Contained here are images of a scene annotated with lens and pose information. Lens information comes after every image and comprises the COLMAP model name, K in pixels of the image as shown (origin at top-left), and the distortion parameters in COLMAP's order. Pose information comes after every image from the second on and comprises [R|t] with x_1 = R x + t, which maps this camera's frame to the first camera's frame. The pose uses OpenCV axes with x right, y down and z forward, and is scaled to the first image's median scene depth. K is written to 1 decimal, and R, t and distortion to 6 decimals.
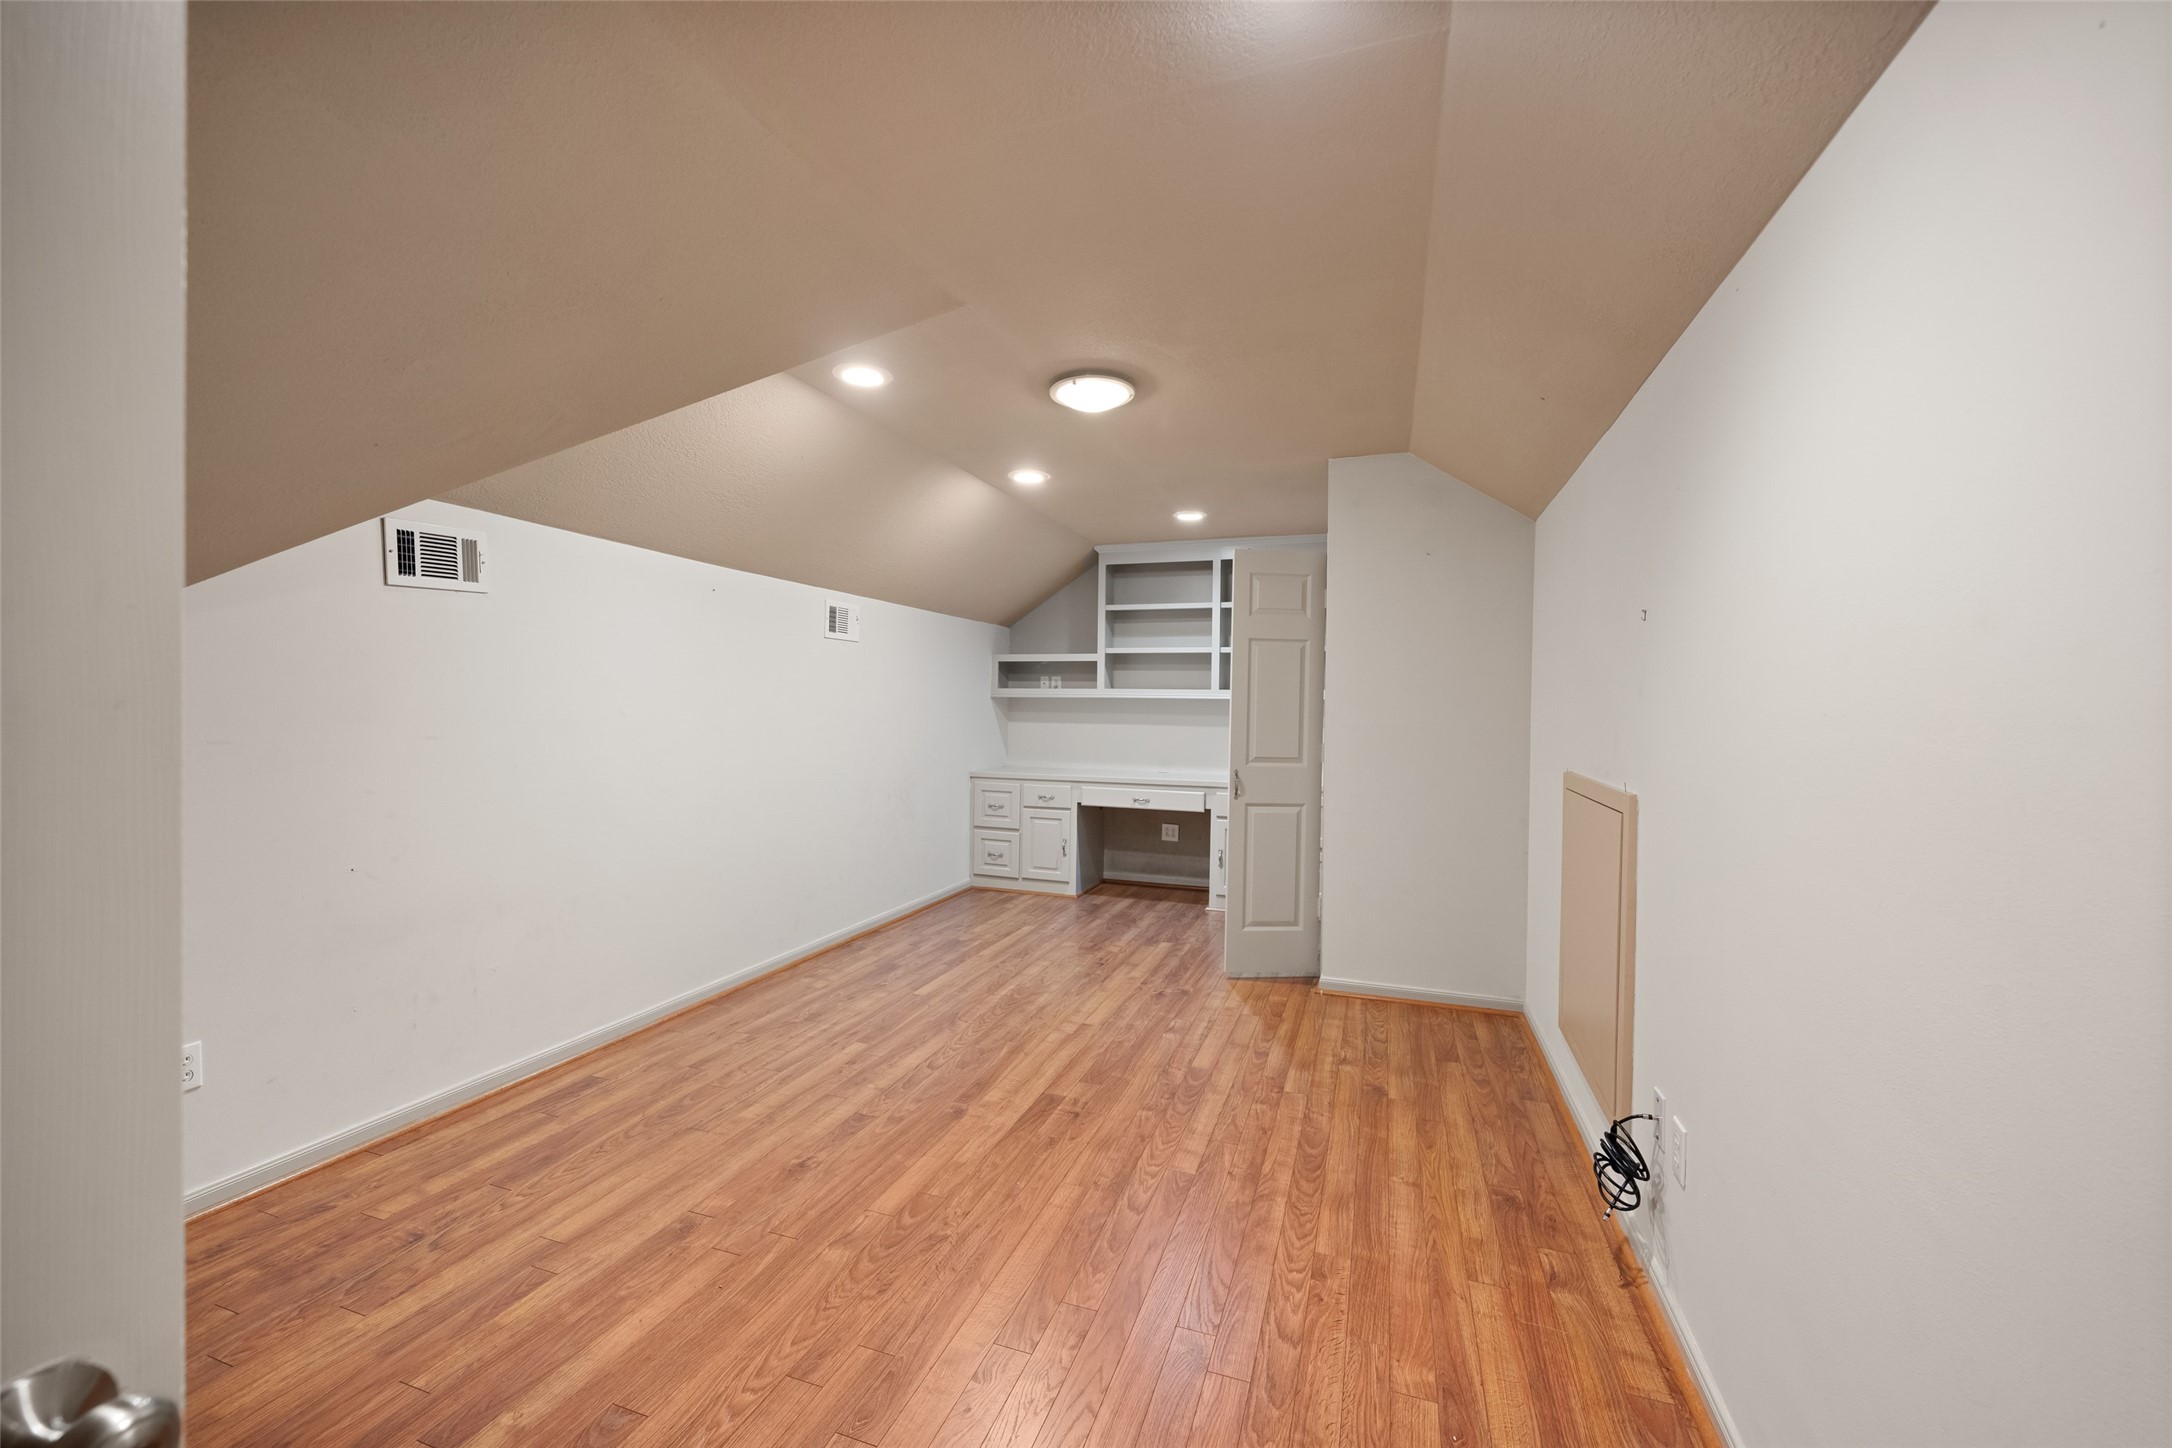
lens RADIAL K [[815.7, 0, 1072.0], [0, 815.7, 716.8], [0, 0, 1]] dist [-0.003976, -0.000240]
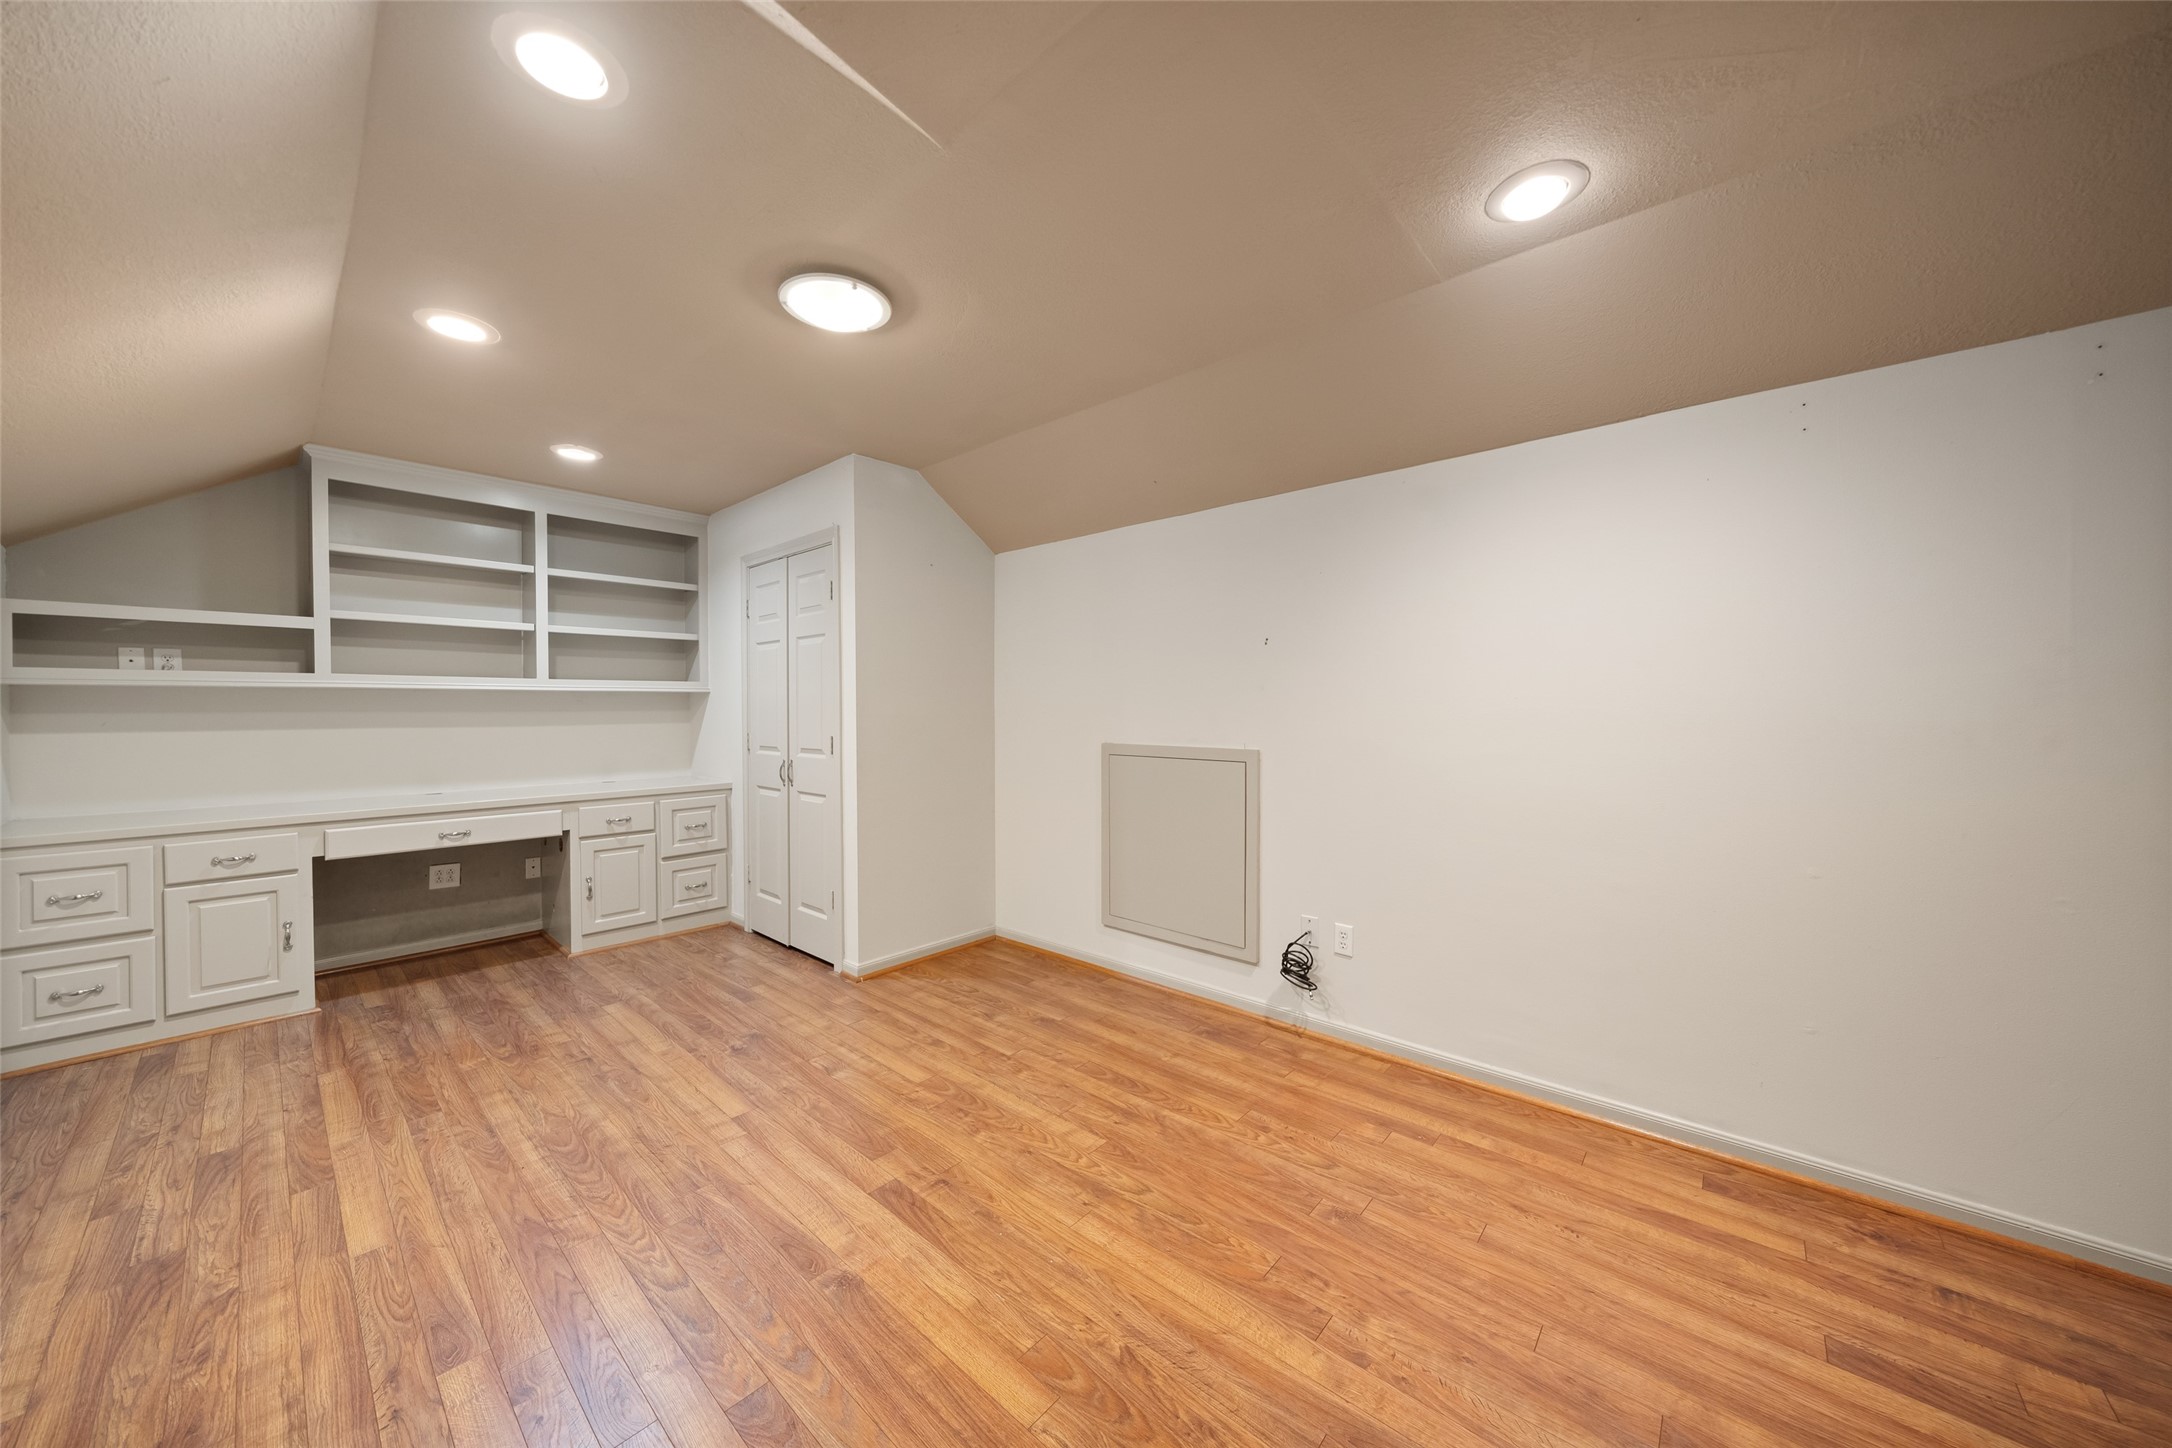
lens RADIAL K [[749.2, 0, 1063.7], [0, 749.2, 716.7], [0, 0, 1]] dist [-0.006684, 0.000537]
pose [[0.388508, -0.026324, 0.921069, -0.467859], [0.016860, 0.999628, 0.021458, -0.005946], [-0.921291, 0.007193, 0.388807, 0.420009]]
